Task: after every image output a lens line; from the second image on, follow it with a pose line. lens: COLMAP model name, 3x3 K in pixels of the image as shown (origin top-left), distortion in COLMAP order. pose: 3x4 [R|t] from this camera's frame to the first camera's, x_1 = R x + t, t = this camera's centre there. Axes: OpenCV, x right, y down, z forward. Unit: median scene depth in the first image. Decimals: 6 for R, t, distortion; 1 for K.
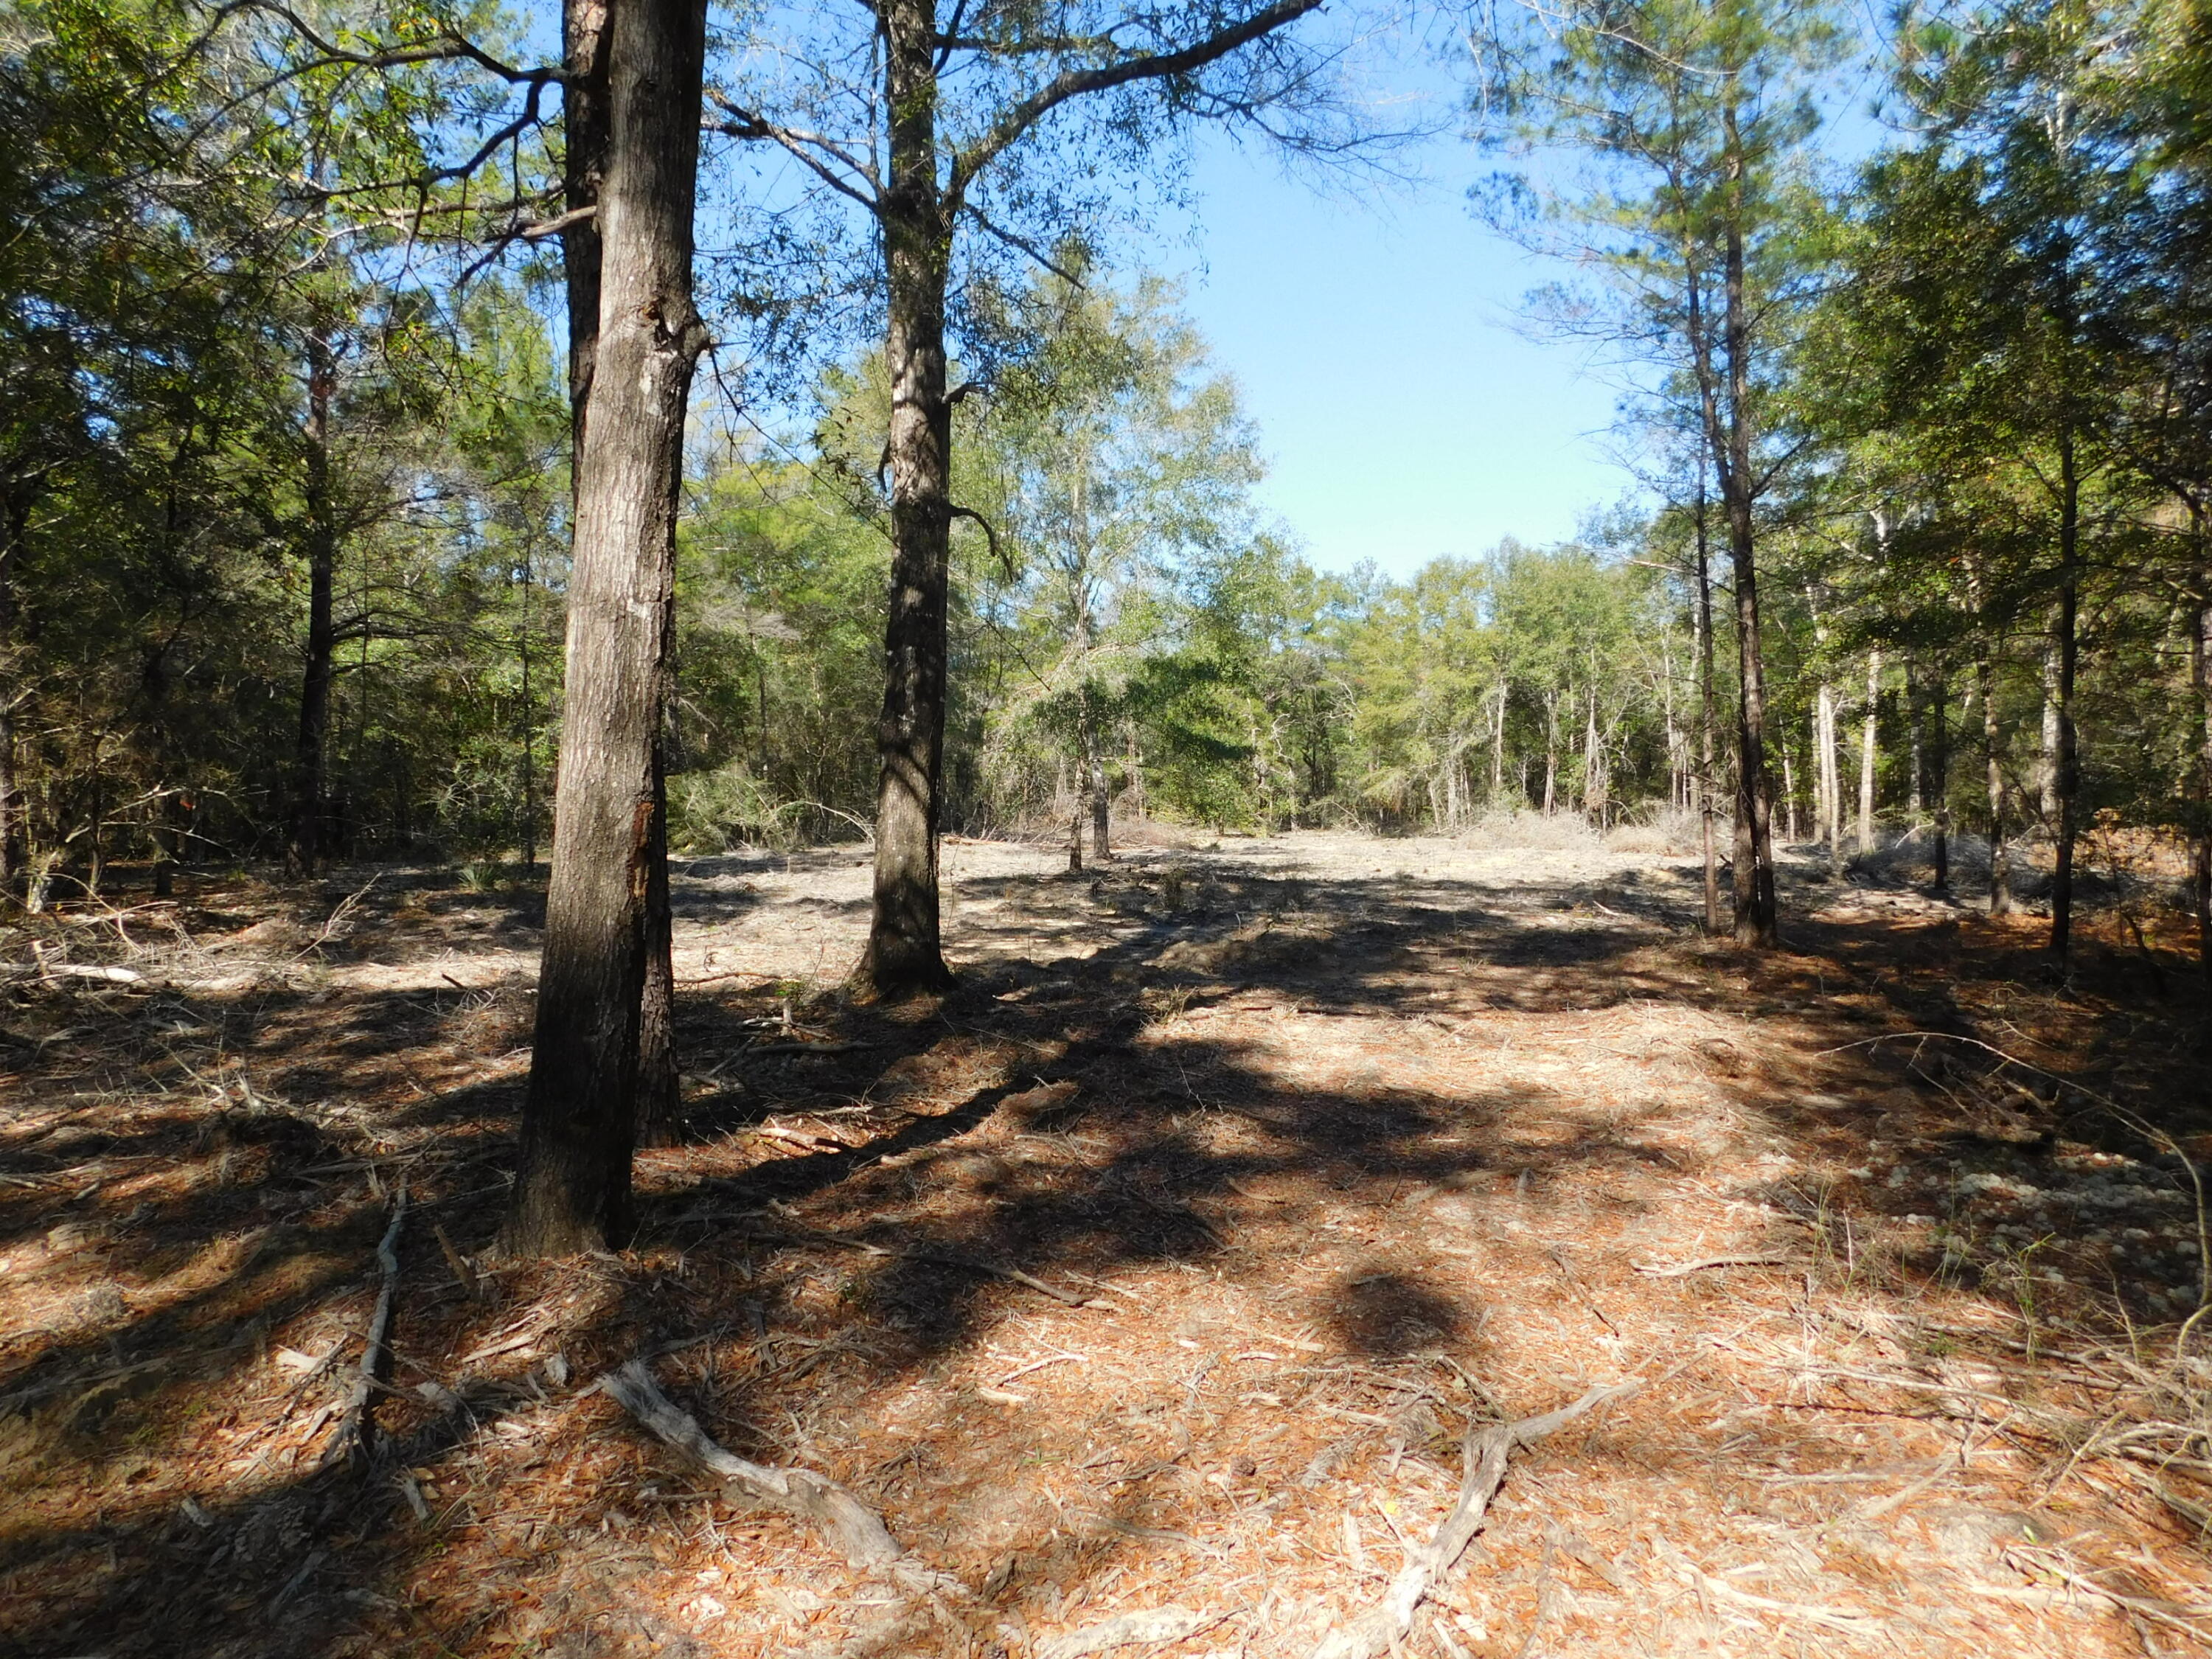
lens RADIAL K [[1474.8, 0, 1106.1], [0, 1474.8, 824.0], [0, 0, 1]] dist [0.001598, 0.001037]
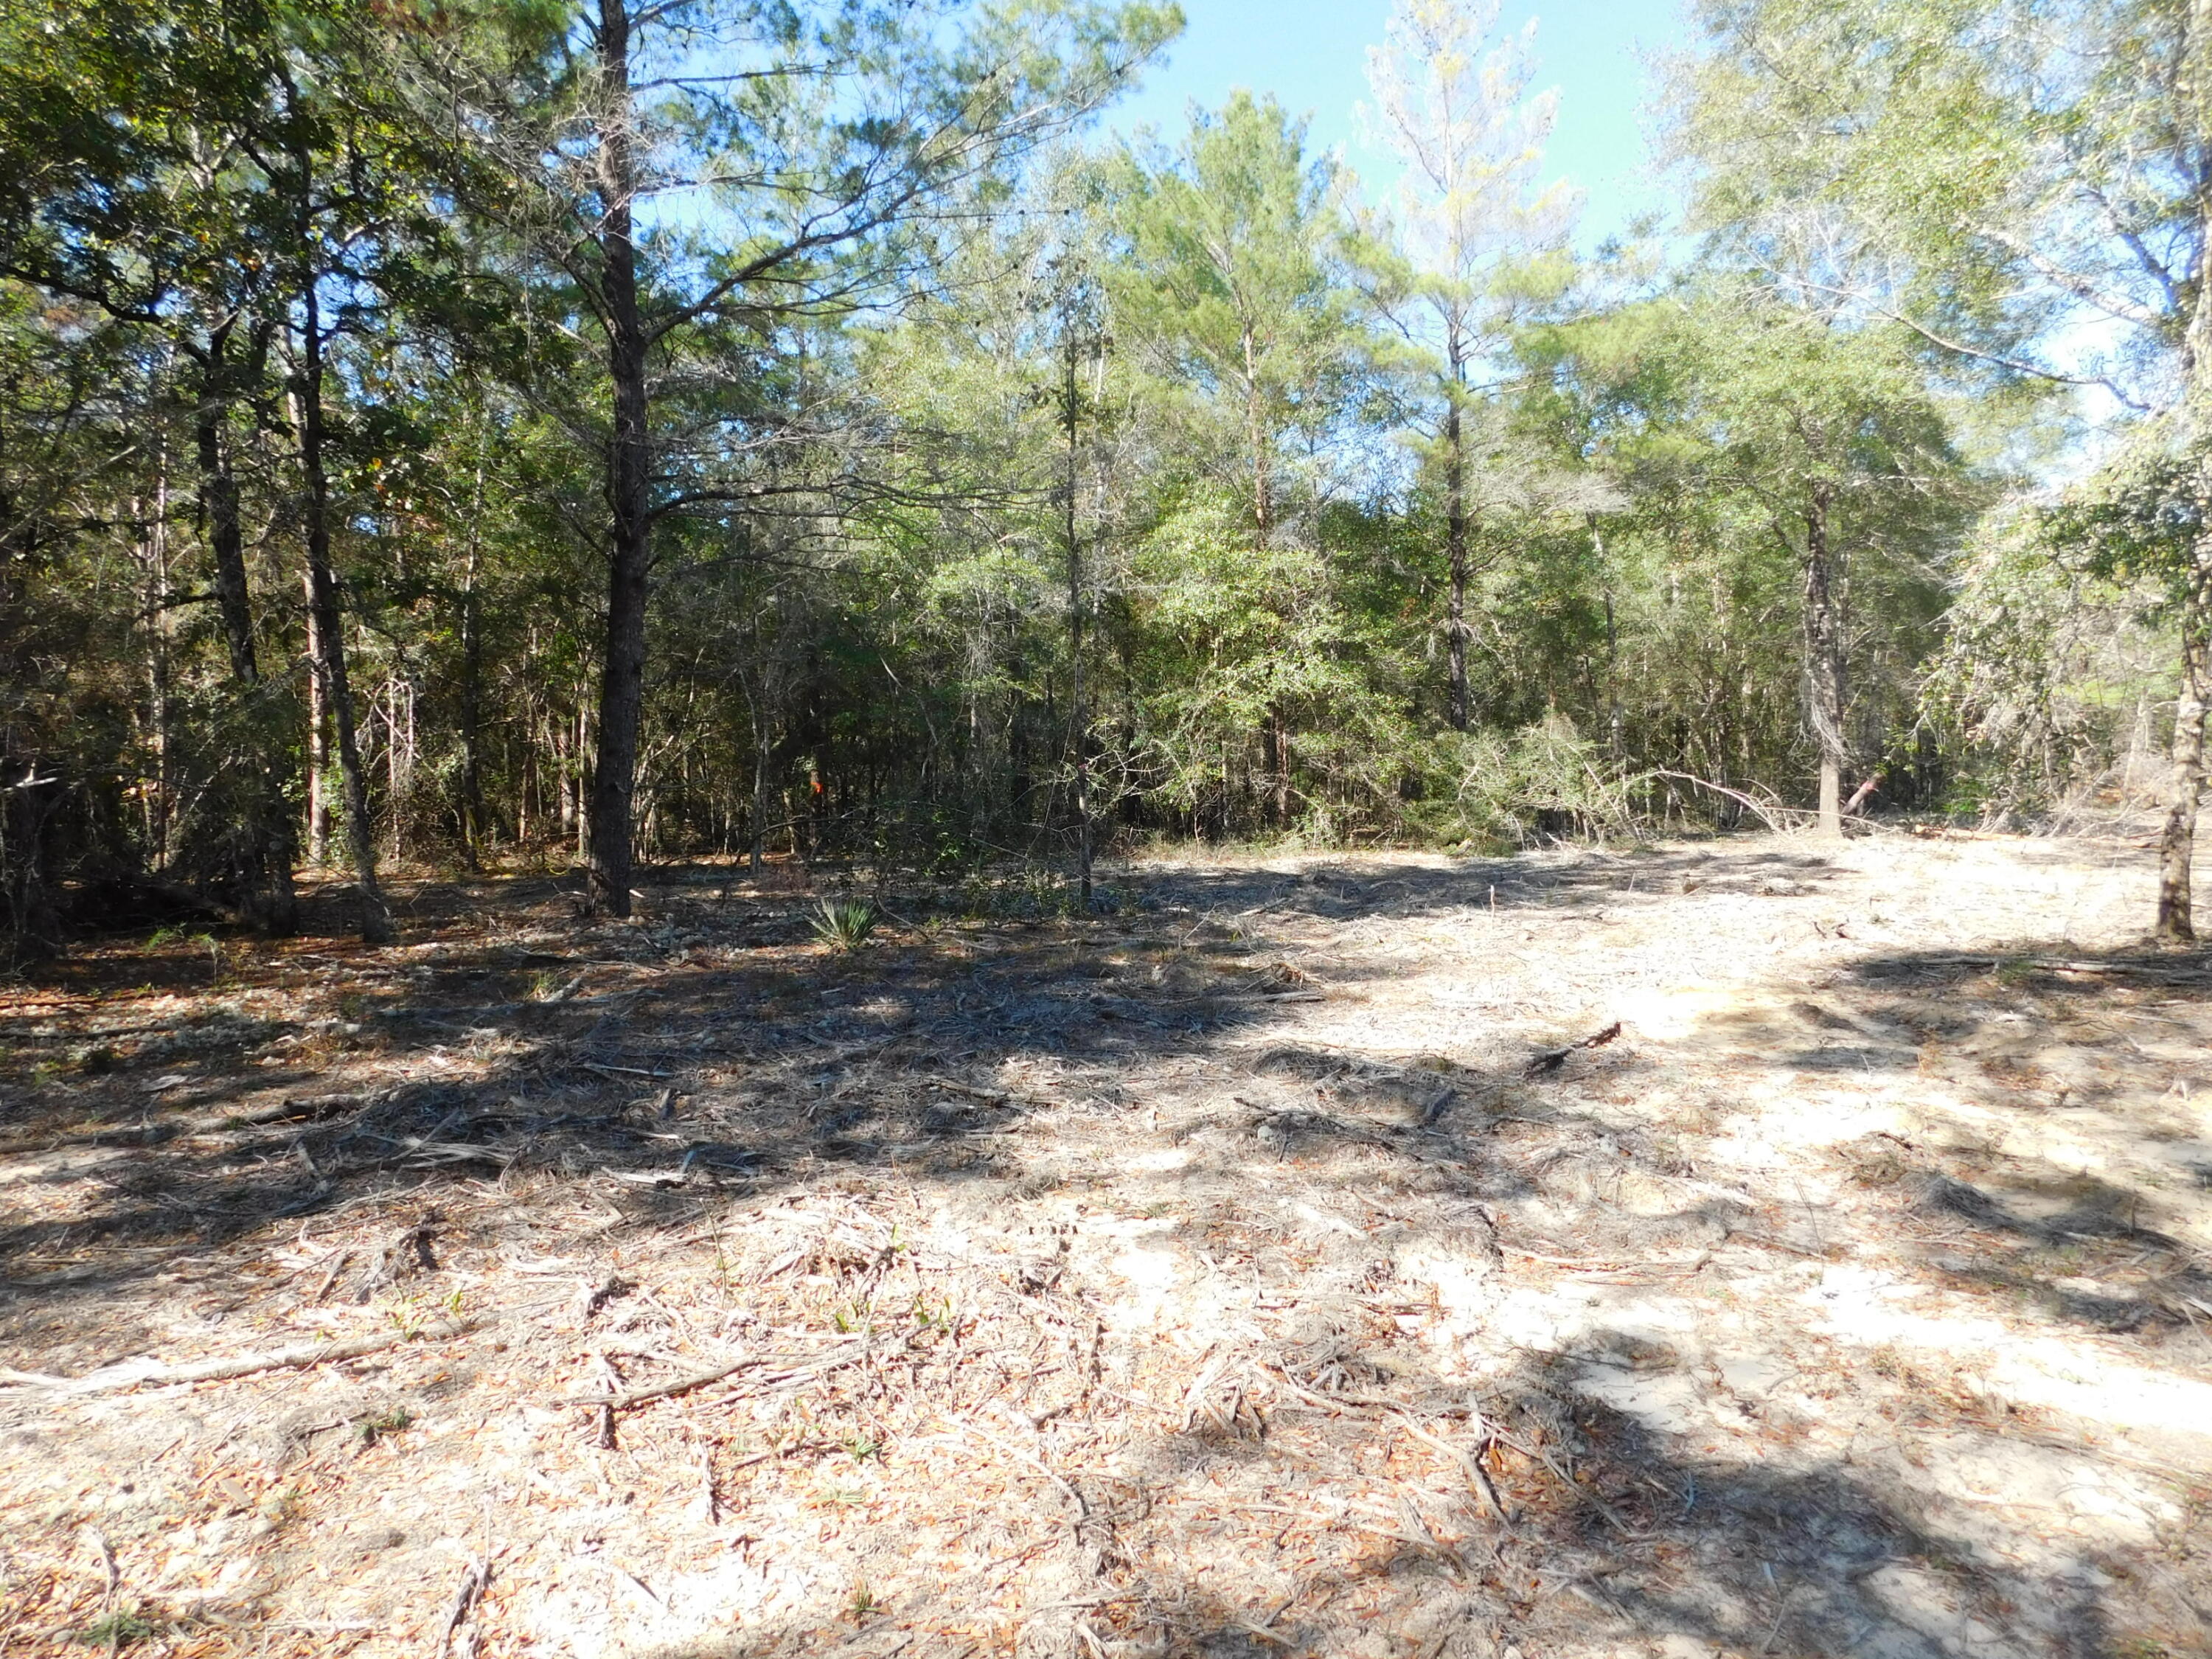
lens RADIAL K [[1474.8, 0, 1108.9], [0, 1474.8, 829.5], [0, 0, 1]] dist [0.001598, 0.001037]
pose [[0.799588, 0.017704, -0.600288, -0.008645], [-0.000838, 0.999597, 0.028365, -0.008875], [0.600549, -0.022177, 0.799281, 0.345204]]
